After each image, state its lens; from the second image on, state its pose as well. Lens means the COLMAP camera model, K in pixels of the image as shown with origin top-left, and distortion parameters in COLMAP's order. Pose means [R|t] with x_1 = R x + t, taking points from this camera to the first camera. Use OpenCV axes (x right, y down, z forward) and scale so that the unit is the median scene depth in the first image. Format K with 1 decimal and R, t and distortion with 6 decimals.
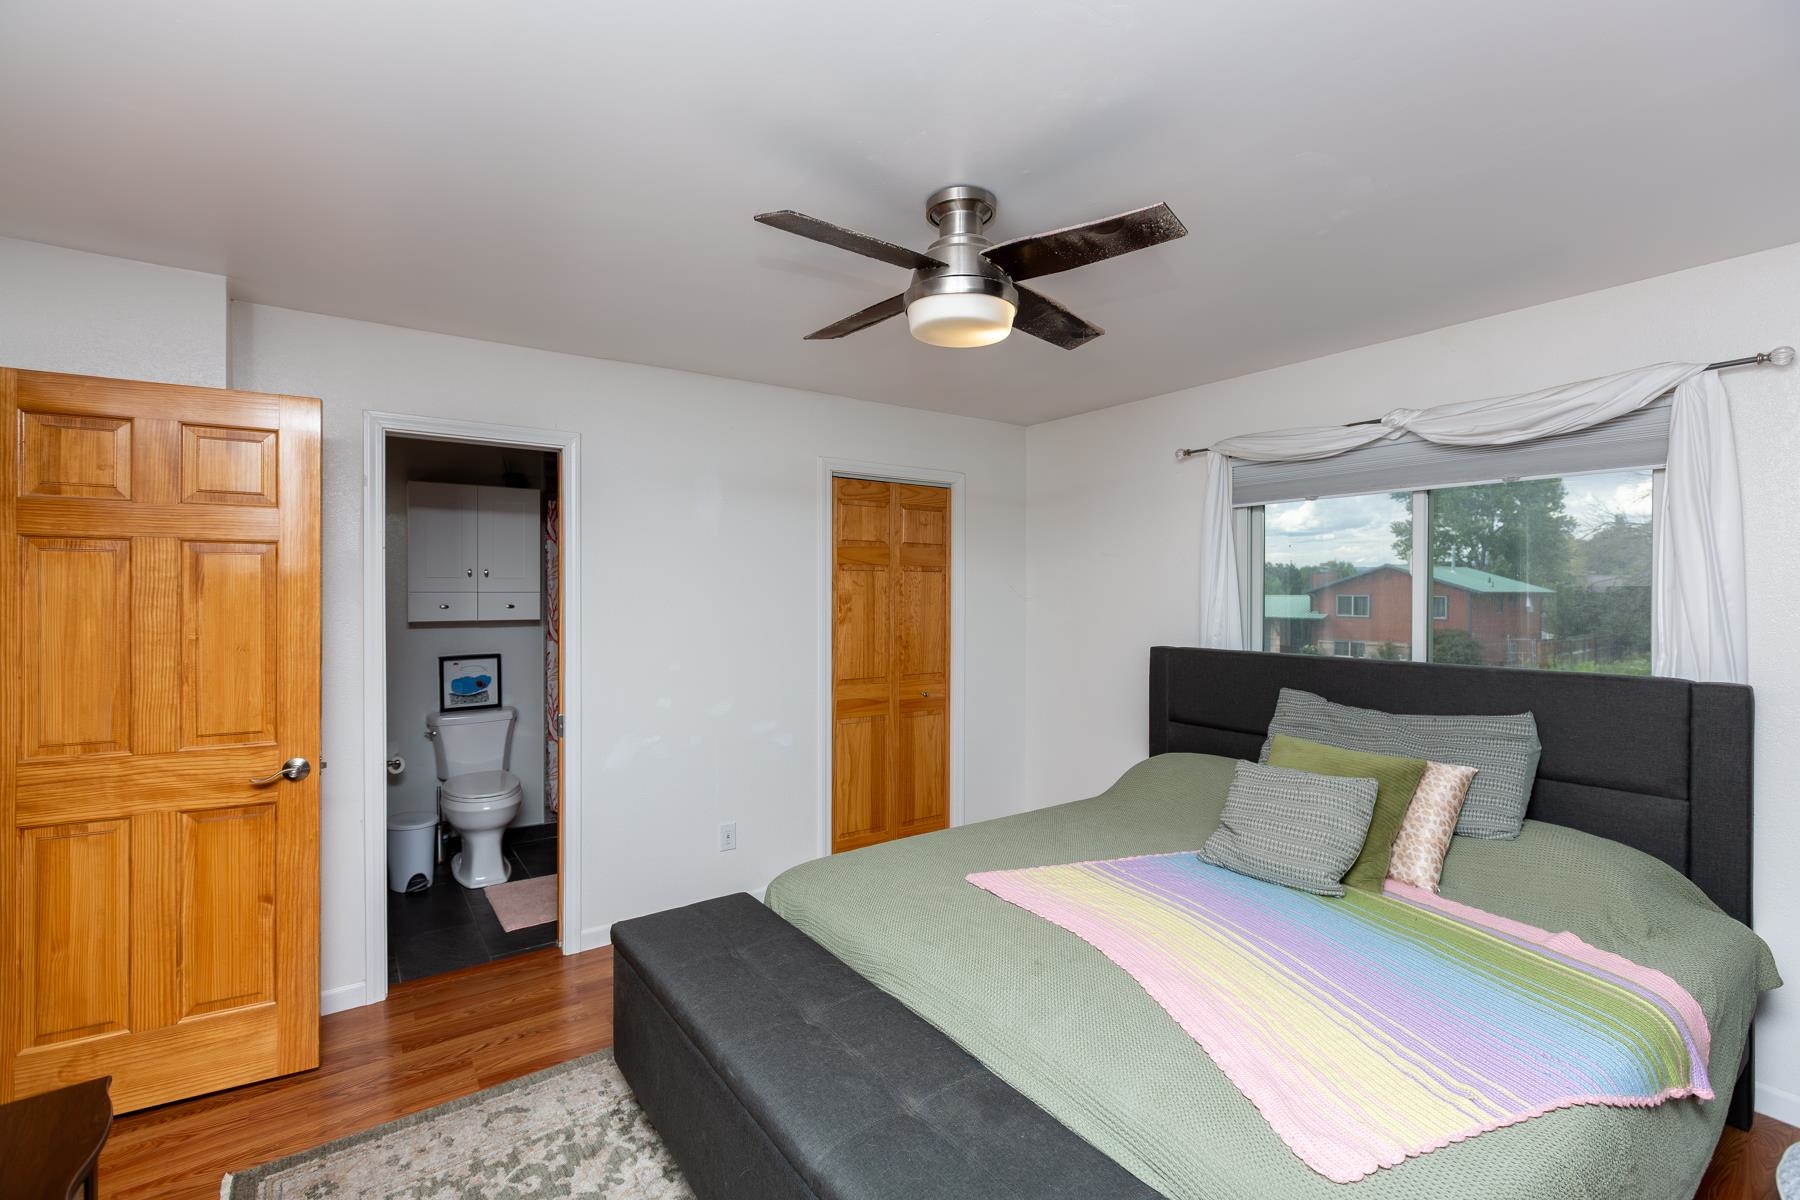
lens RADIAL K [[804.7, 0, 890.8], [0, 804.7, 593.5], [0, 0, 1]] dist [0.002279, -0.000404]
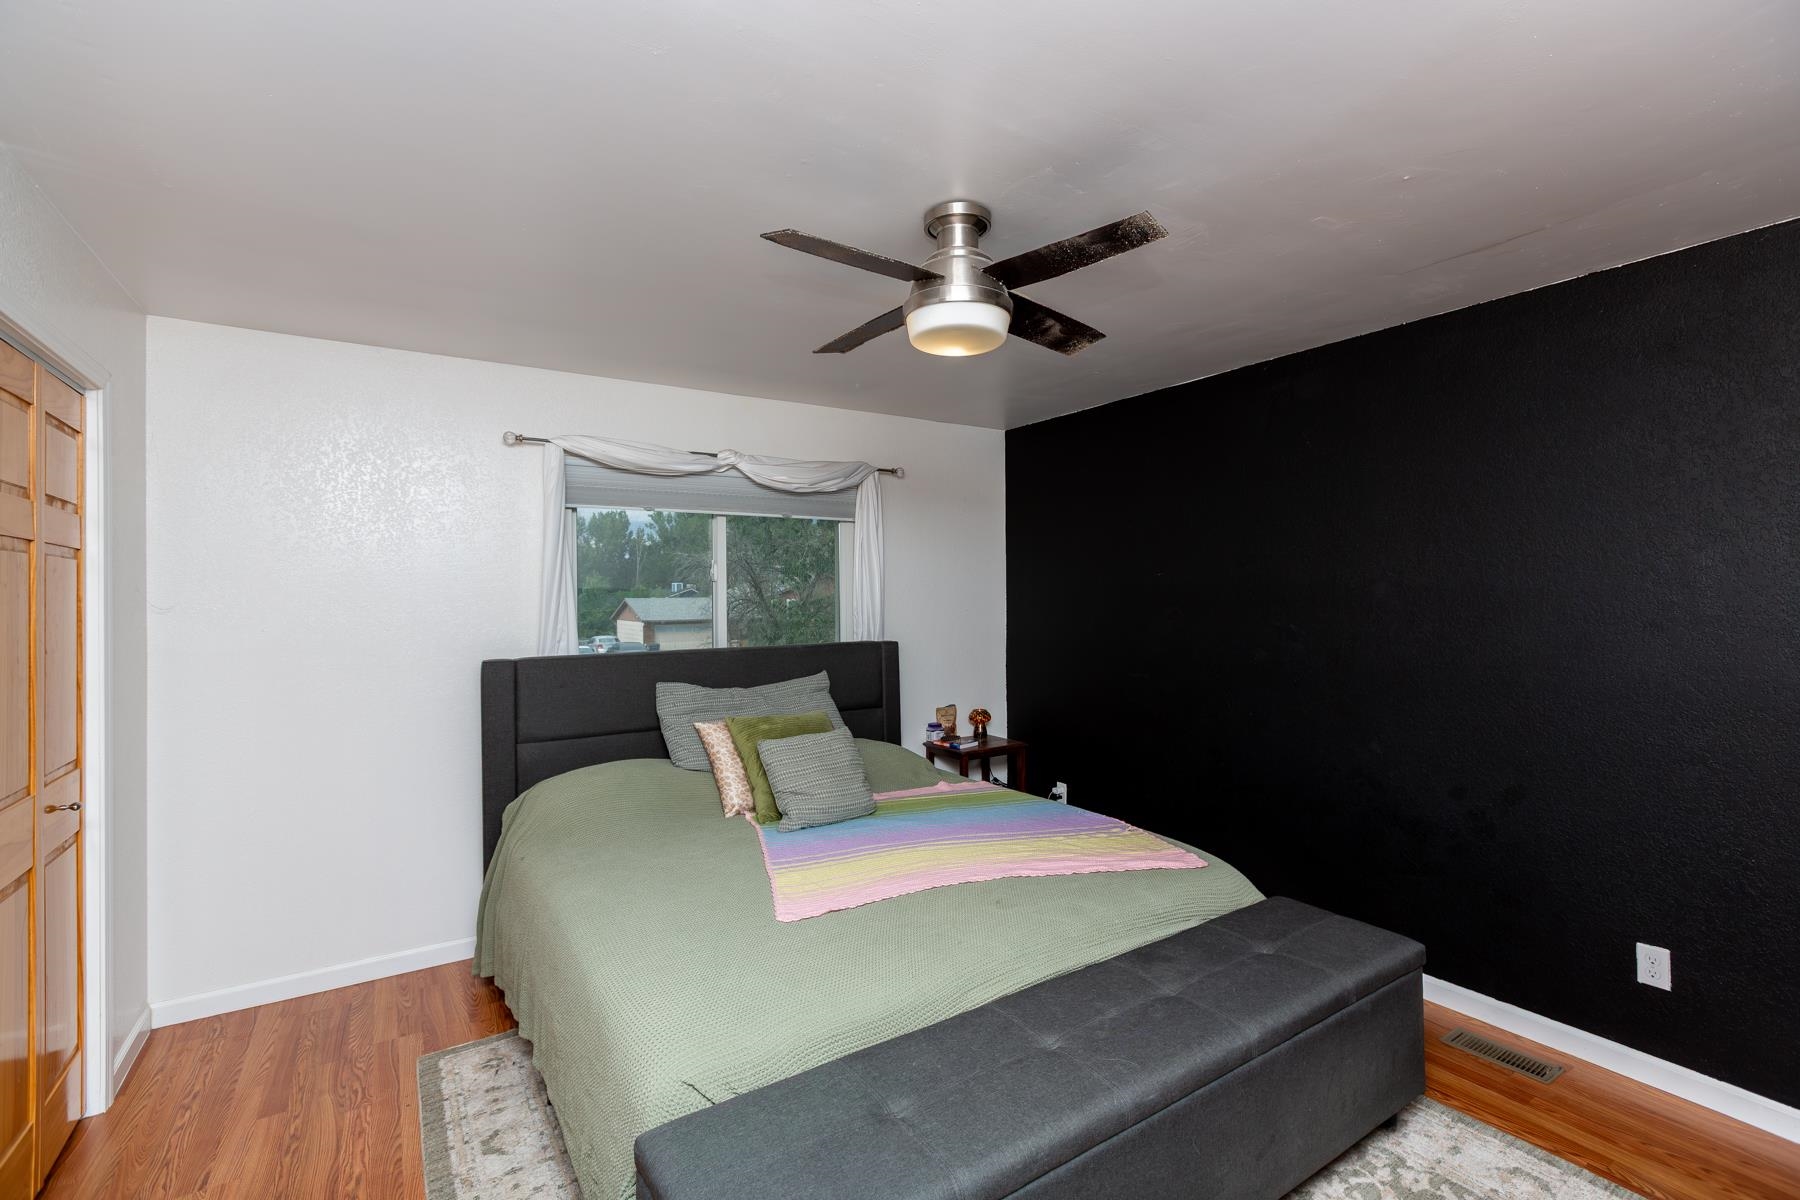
lens RADIAL K [[804.7, 0, 890.8], [0, 804.7, 593.5], [0, 0, 1]] dist [0.002279, -0.000404]
pose [[0.039903, 0.003204, 0.999198, -0.743762], [0.013374, 0.999904, -0.003740, 0.007759], [-0.999114, 0.013512, 0.039856, 0.825657]]
